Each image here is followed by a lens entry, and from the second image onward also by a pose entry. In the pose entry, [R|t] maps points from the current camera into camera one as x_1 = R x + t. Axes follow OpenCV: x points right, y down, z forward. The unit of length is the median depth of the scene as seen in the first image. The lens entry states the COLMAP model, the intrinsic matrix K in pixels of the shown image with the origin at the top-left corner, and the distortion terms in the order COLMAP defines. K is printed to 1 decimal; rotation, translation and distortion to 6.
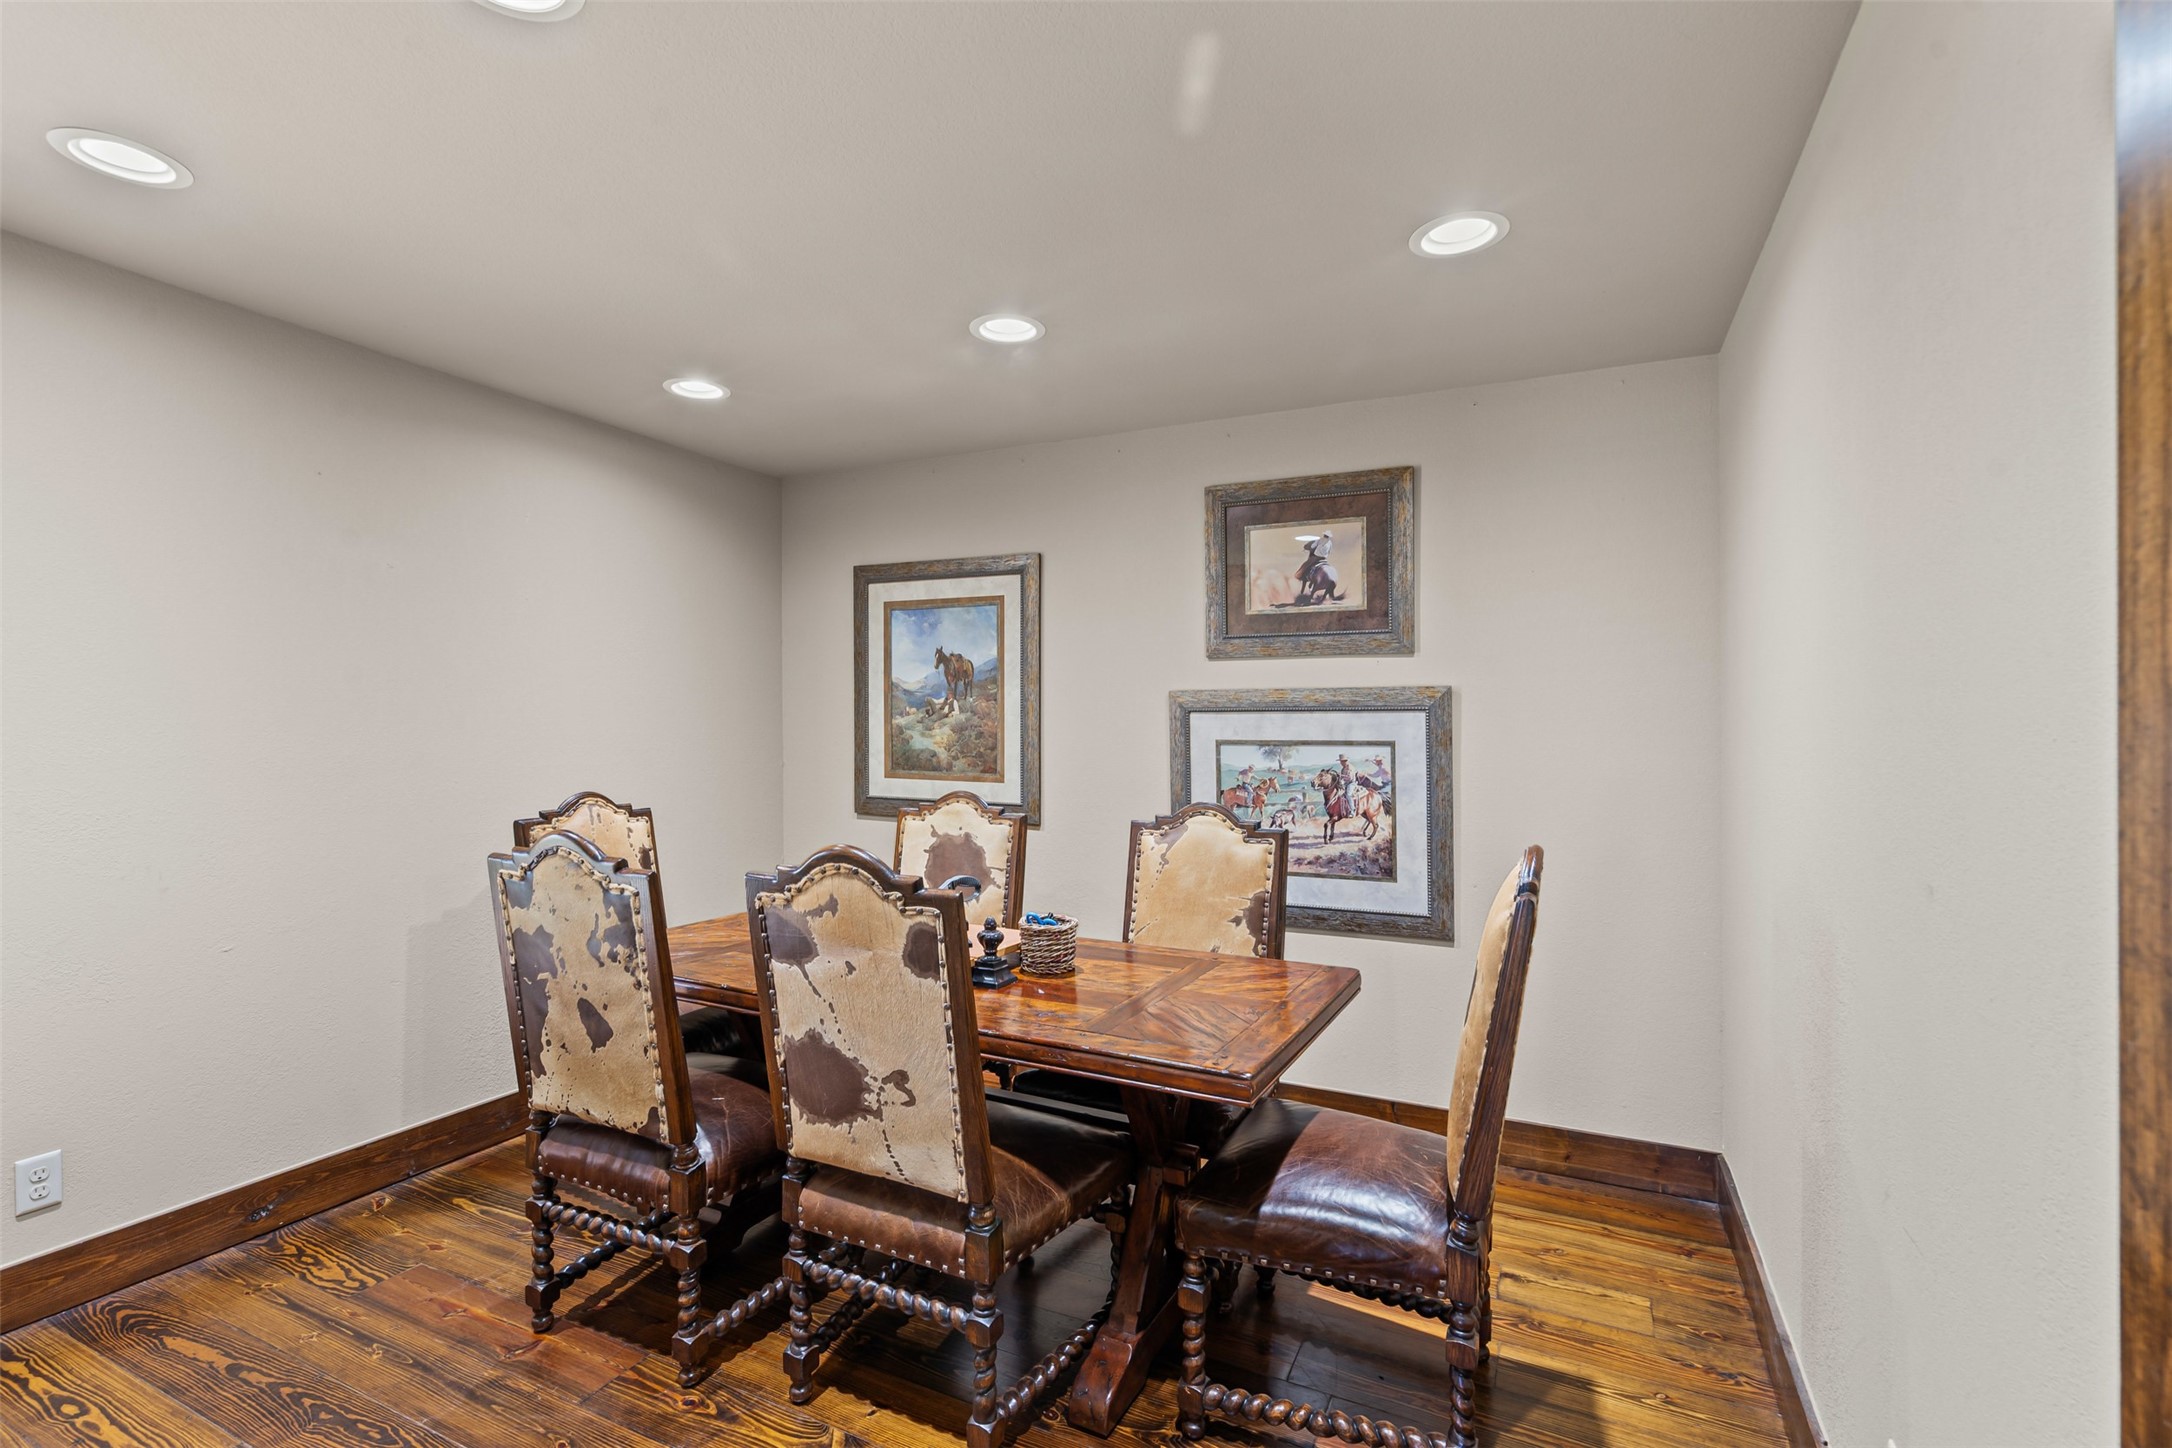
lens RADIAL K [[1008.5, 0, 1082.9], [0, 1008.5, 719.1], [0, 0, 1]] dist [-0.000561, -0.000024]
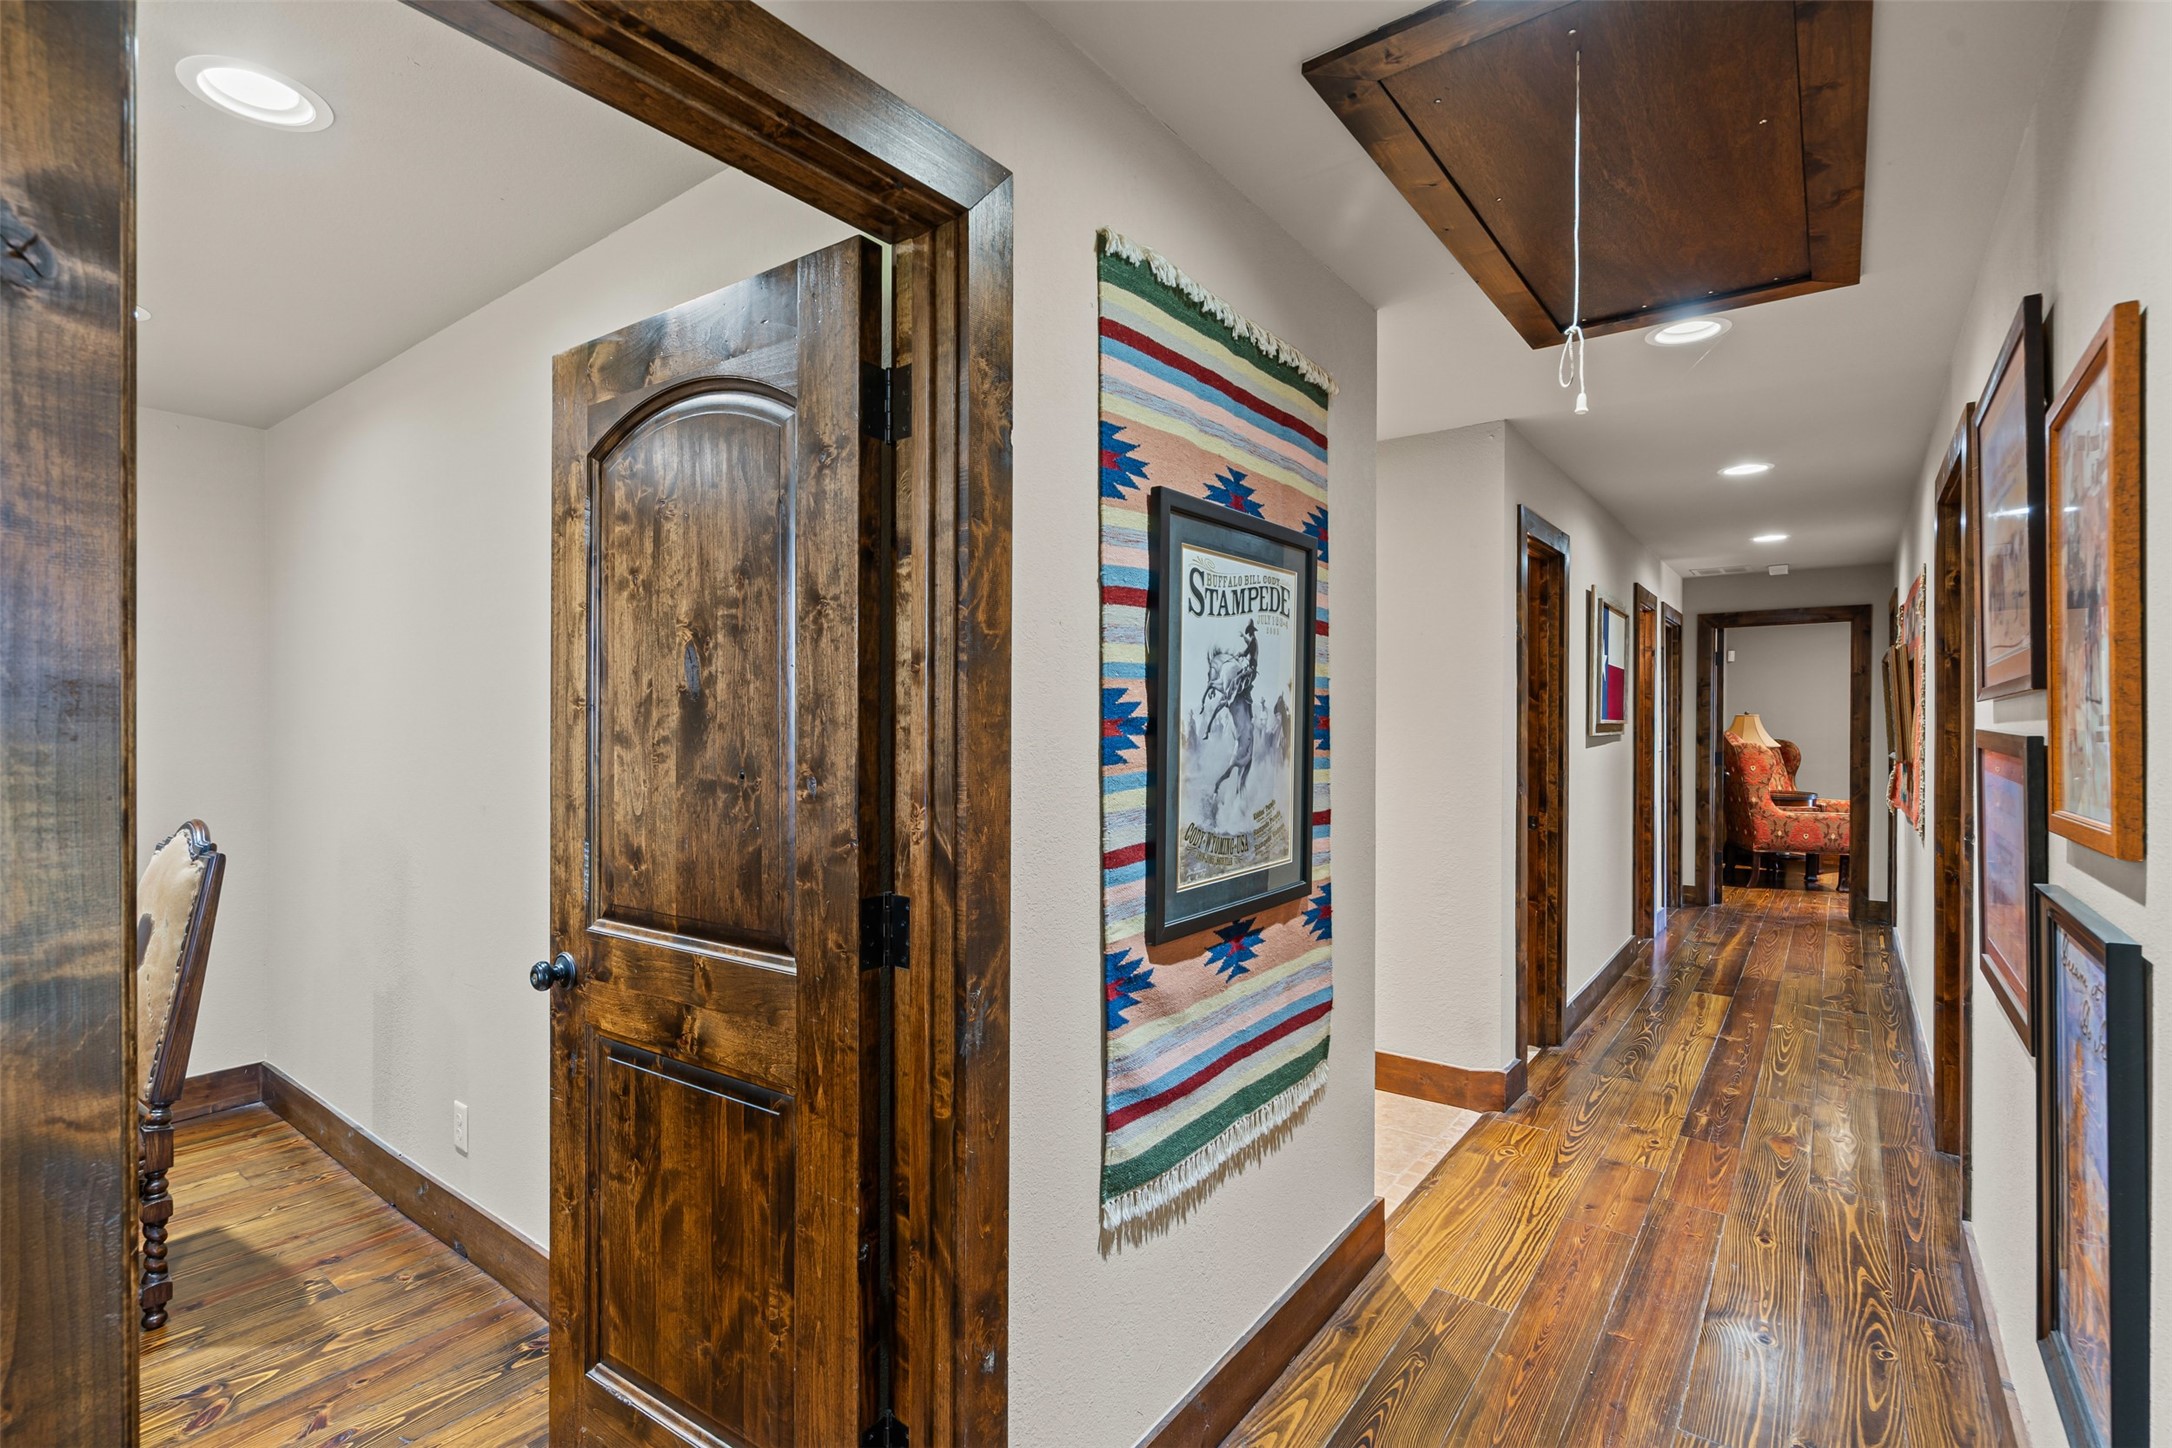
lens RADIAL K [[1008.5, 0, 1086.4], [0, 1008.5, 722.2], [0, 0, 1]] dist [-0.000561, -0.000024]
pose [[0.184888, 0.001393, 0.982759, -0.574714], [0.003719, 0.999991, -0.002117, 0.001884], [-0.982752, 0.004046, 0.184882, -0.359428]]
